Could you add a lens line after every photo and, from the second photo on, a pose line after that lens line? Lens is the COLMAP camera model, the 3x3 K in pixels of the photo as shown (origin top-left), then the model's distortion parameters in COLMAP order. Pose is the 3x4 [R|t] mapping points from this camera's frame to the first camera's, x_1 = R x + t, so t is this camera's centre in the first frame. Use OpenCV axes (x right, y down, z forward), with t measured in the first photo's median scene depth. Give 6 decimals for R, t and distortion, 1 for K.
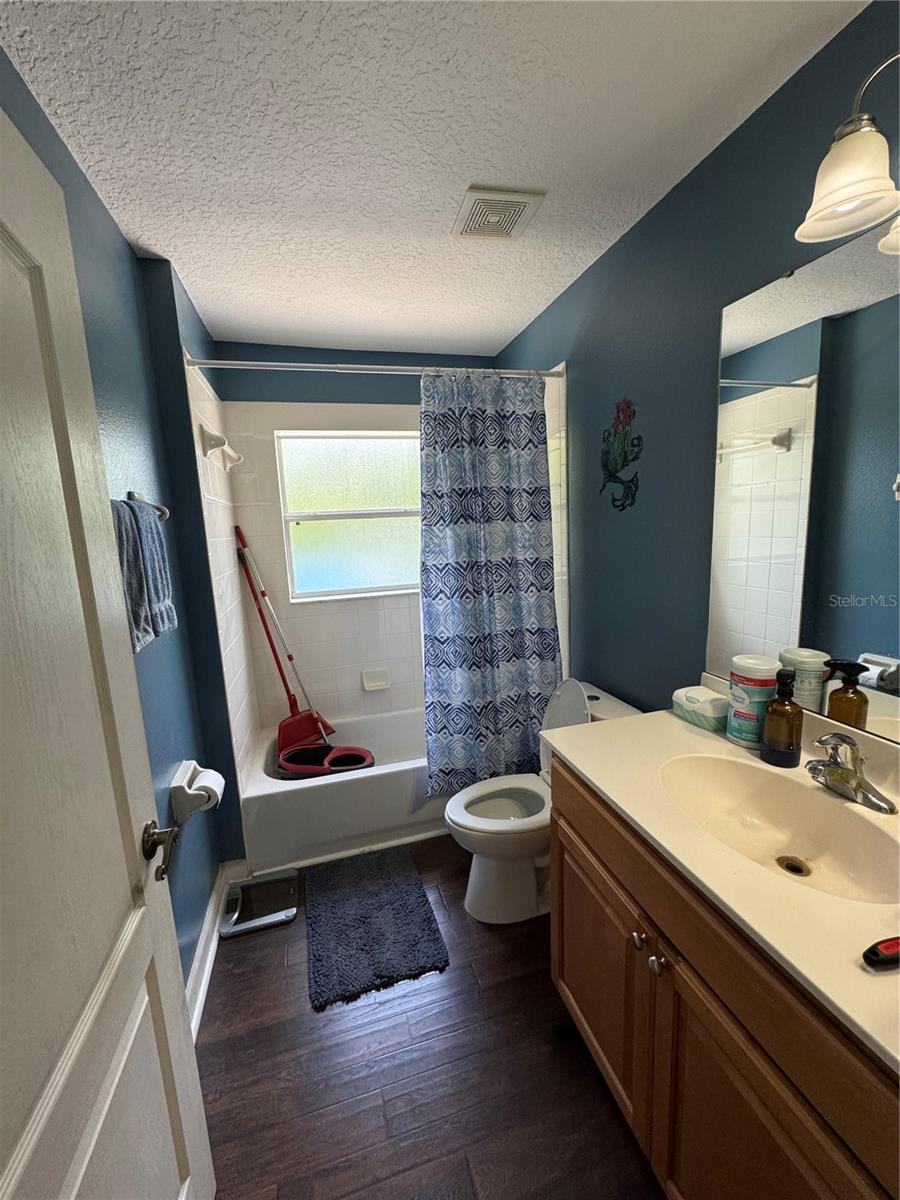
lens RADIAL K [[480.3, 0, 449.2], [0, 480.3, 600.6], [0, 0, 1]] dist [-0.006900, 0.001501]
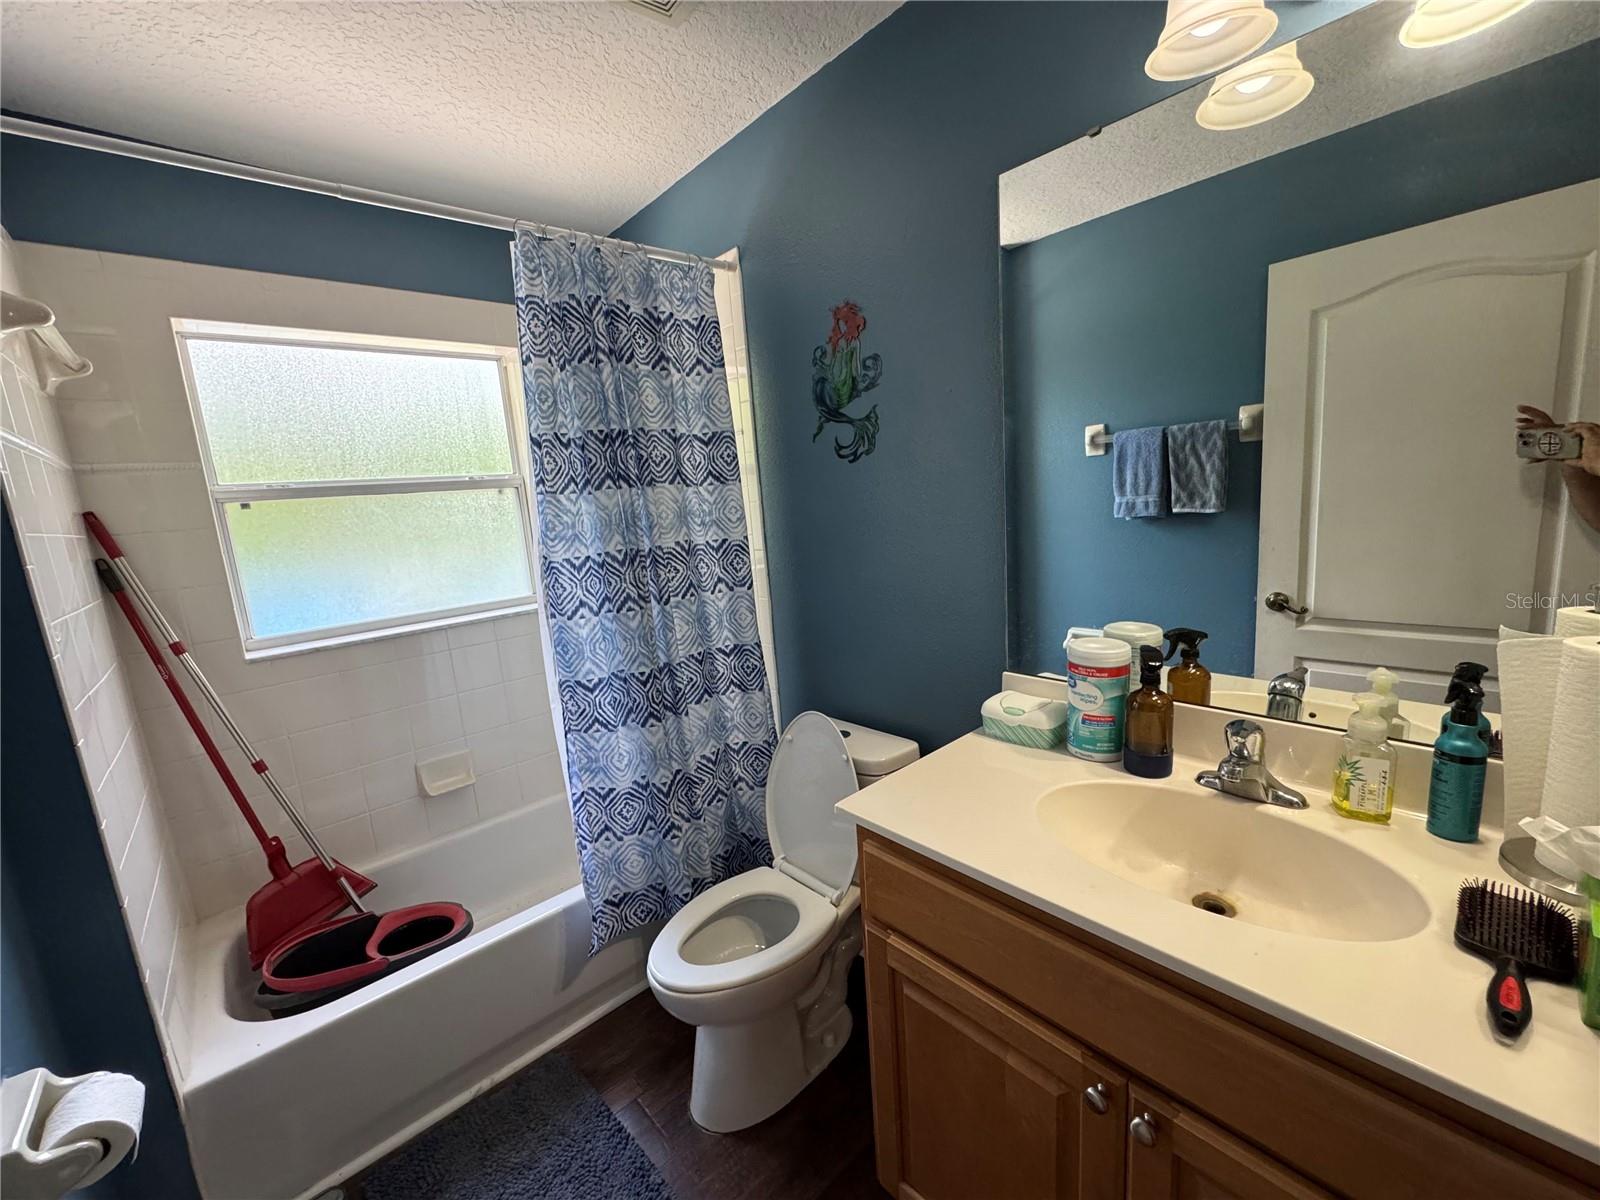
lens RADIAL K [[640.4, 0, 801.0], [0, 640.4, 600.9], [0, 0, 1]] dist [-0.006900, 0.001501]
pose [[0.894706, -0.096922, 0.436013, -0.121054], [0.105947, 0.994365, 0.003635, 0.003142], [-0.433909, 0.042942, 0.899933, 0.172932]]
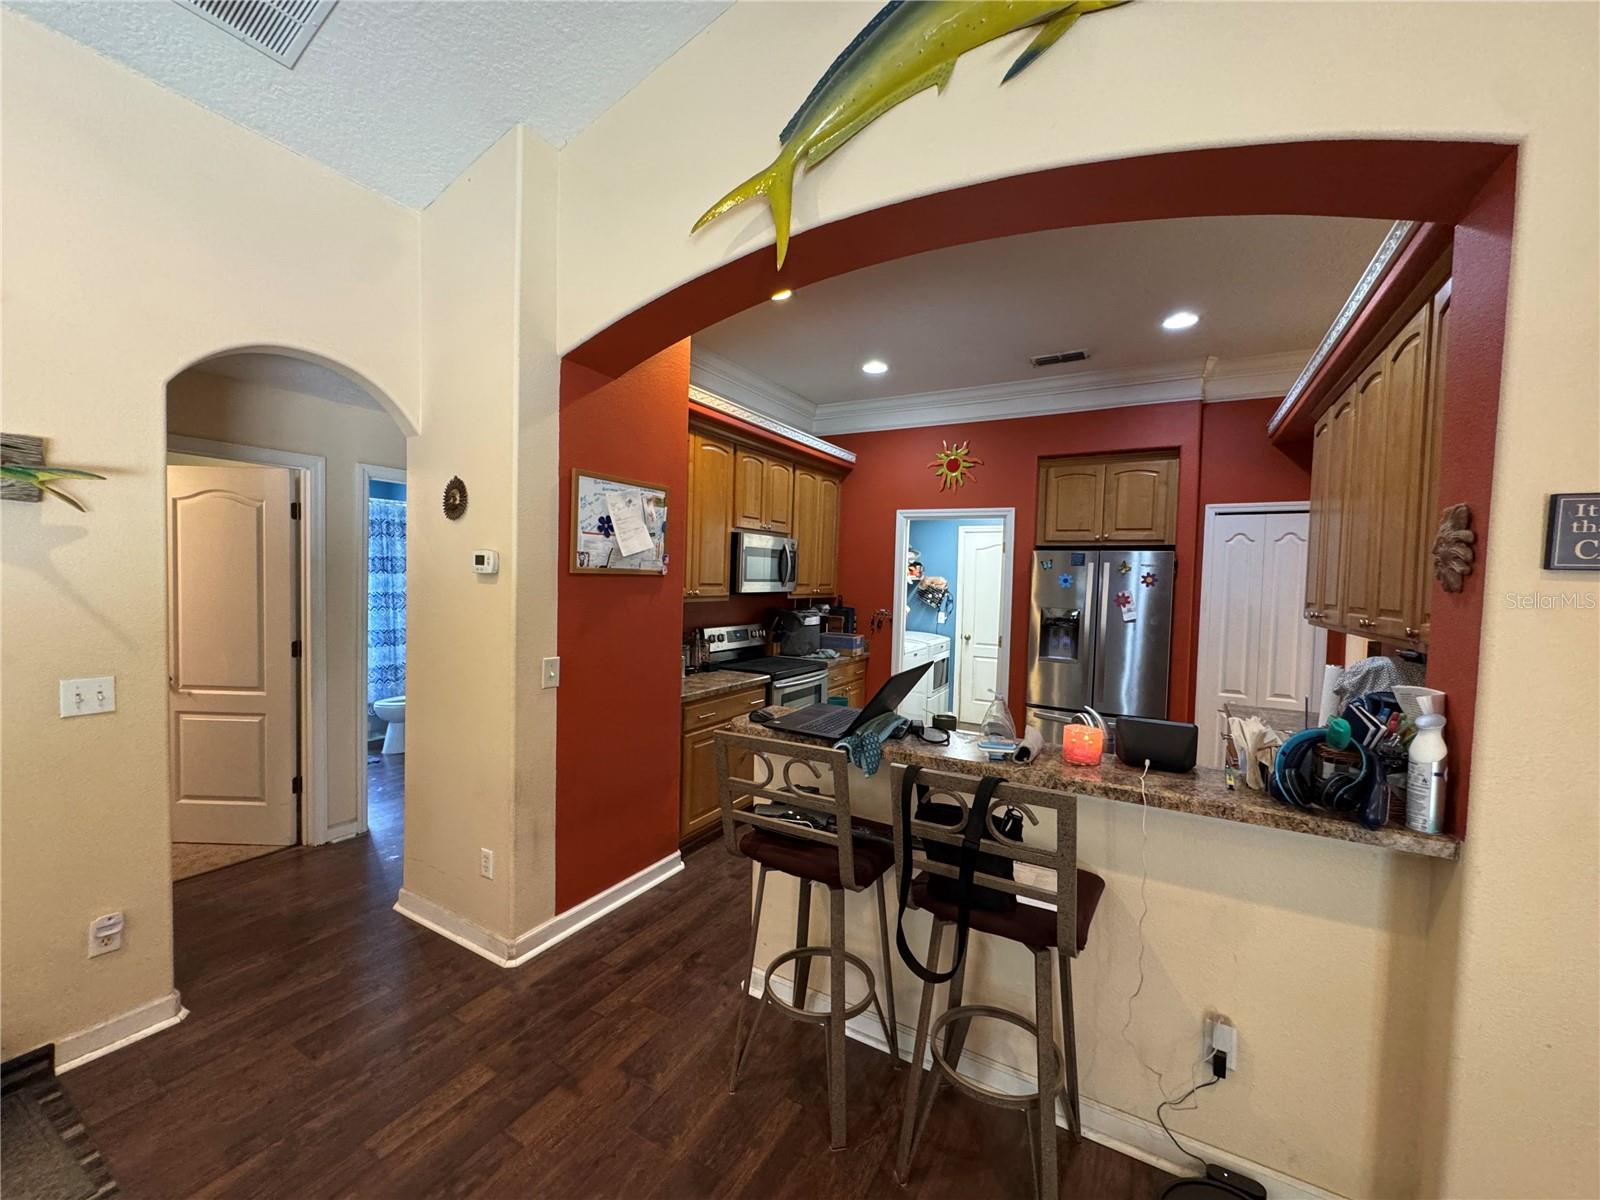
lens RADIAL K [[640.4, 0, 793.8], [0, 640.4, 602.7], [0, 0, 1]] dist [-0.006900, 0.001501]
pose [[0.719419, 0.036865, 0.693598, -0.579792], [0.050937, 0.993101, -0.105617, 0.334914], [-0.692707, 0.111312, 0.712578, -2.107425]]
